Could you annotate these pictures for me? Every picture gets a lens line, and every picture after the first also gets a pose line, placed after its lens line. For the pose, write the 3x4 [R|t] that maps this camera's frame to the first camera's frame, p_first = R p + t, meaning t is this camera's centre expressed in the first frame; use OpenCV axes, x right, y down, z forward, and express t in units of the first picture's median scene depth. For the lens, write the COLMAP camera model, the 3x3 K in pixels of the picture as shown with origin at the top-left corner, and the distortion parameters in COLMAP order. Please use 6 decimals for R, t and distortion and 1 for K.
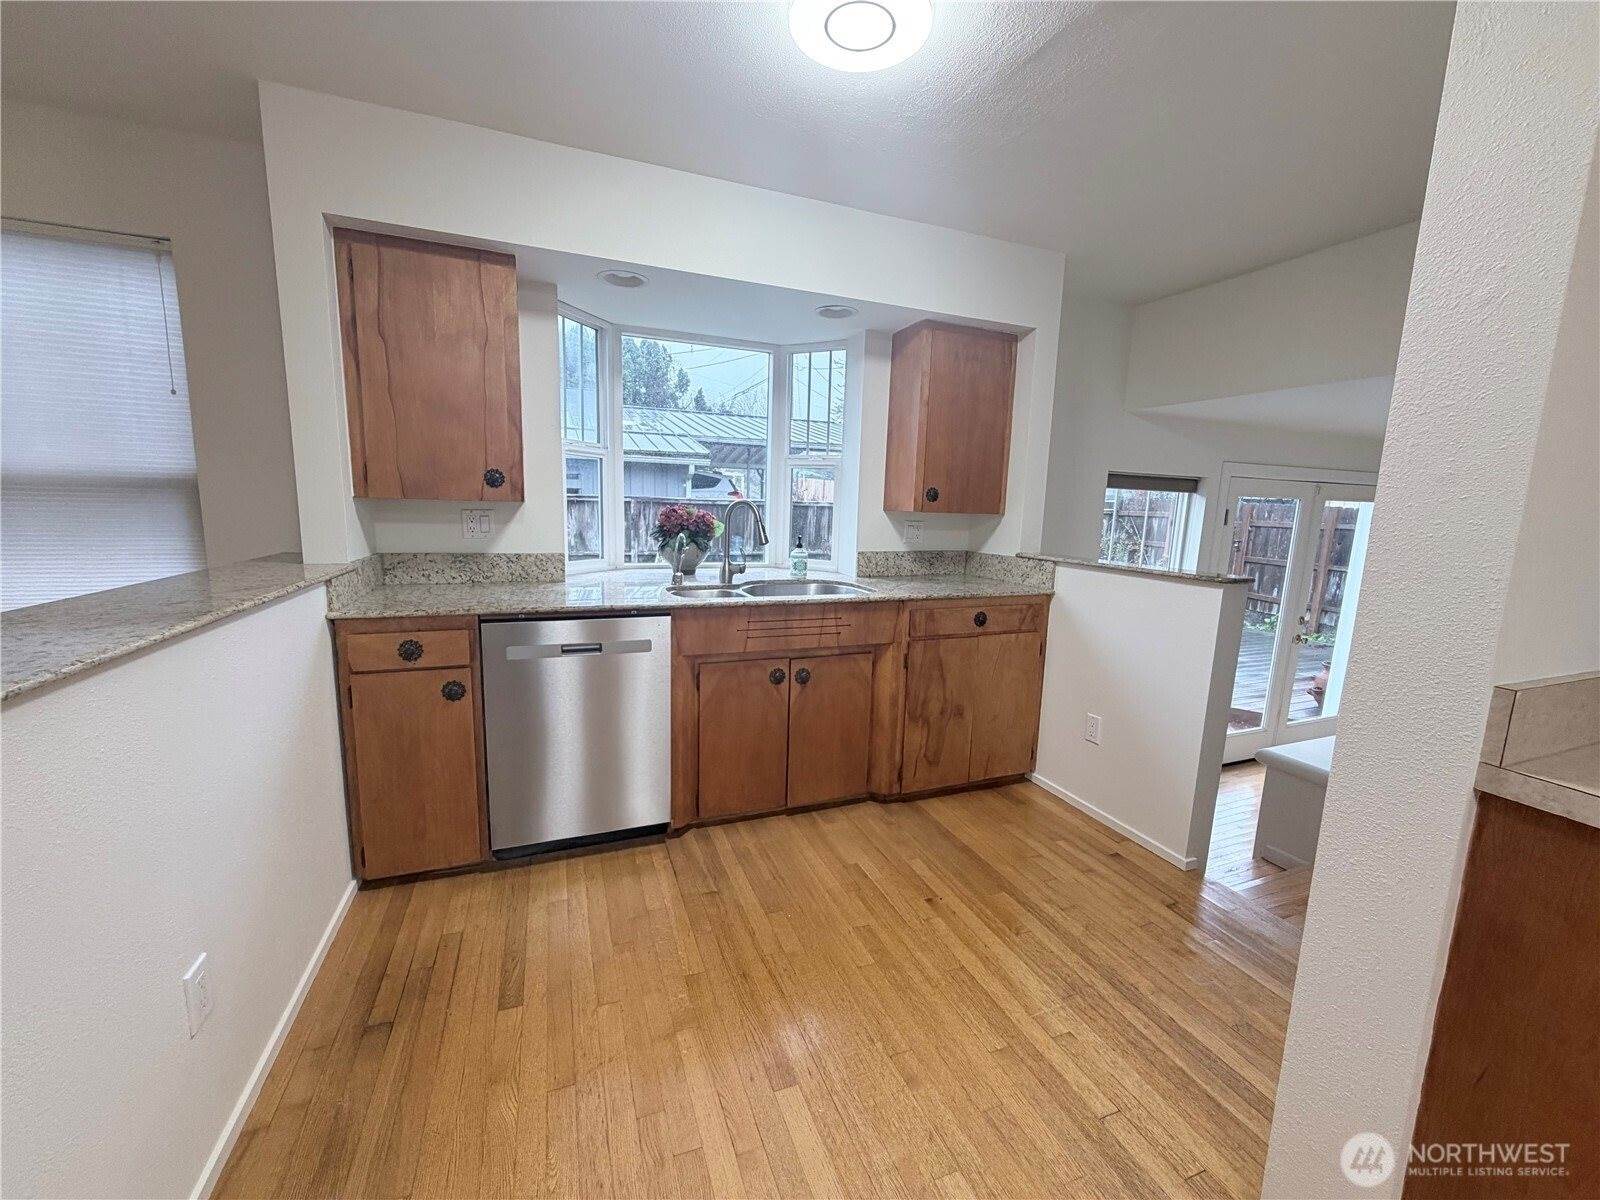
lens RADIAL K [[636.9, 0, 794.9], [0, 636.9, 601.8], [0, 0, 1]] dist [-0.000404, -0.000200]
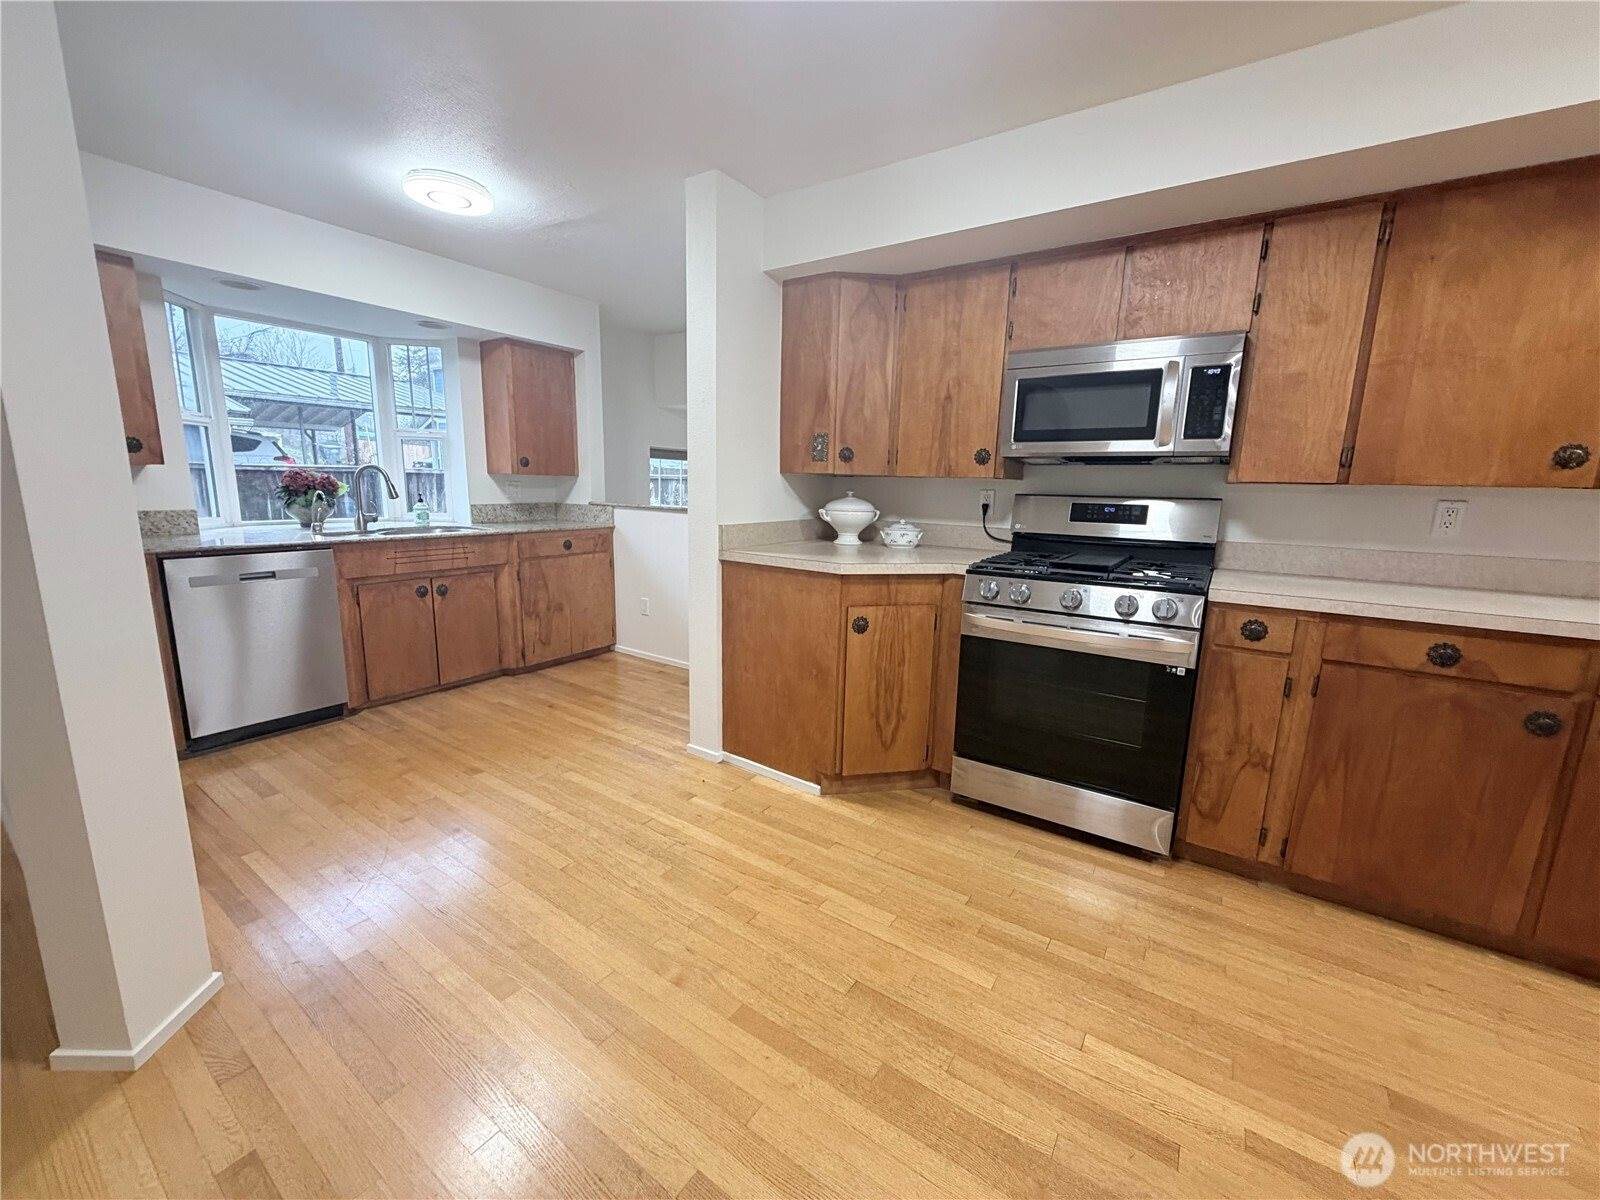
lens RADIAL K [[636.9, 0, 794.9], [0, 636.9, 601.8], [0, 0, 1]] dist [-0.000404, -0.000200]
pose [[0.826358, -0.112344, 0.551826, -0.111829], [0.085206, 0.993561, 0.074680, 0.093363], [-0.556662, -0.014694, 0.830609, -0.555849]]
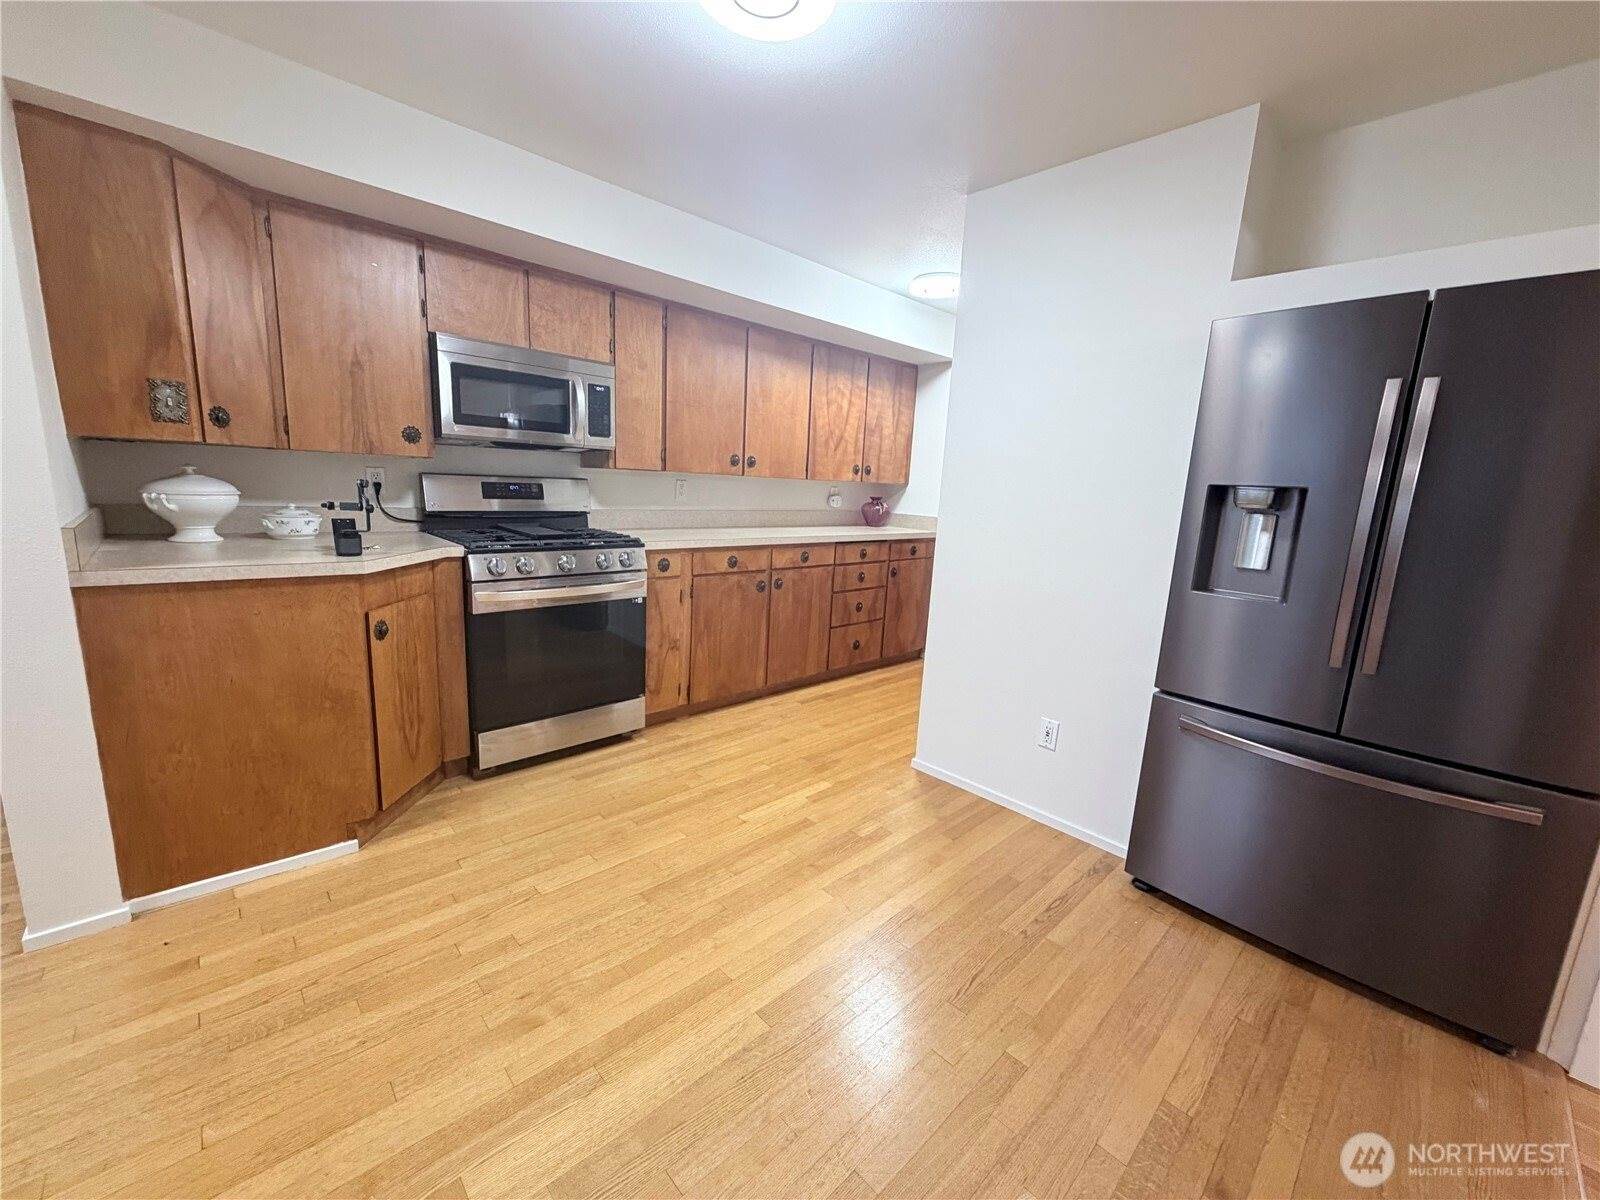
lens RADIAL K [[636.9, 0, 794.9], [0, 636.9, 601.8], [0, 0, 1]] dist [-0.000404, -0.000200]
pose [[-0.373079, -0.216375, 0.902216, -0.406971], [0.081396, 0.961043, 0.264142, 0.008323], [-0.924222, 0.171983, -0.340933, -0.082244]]
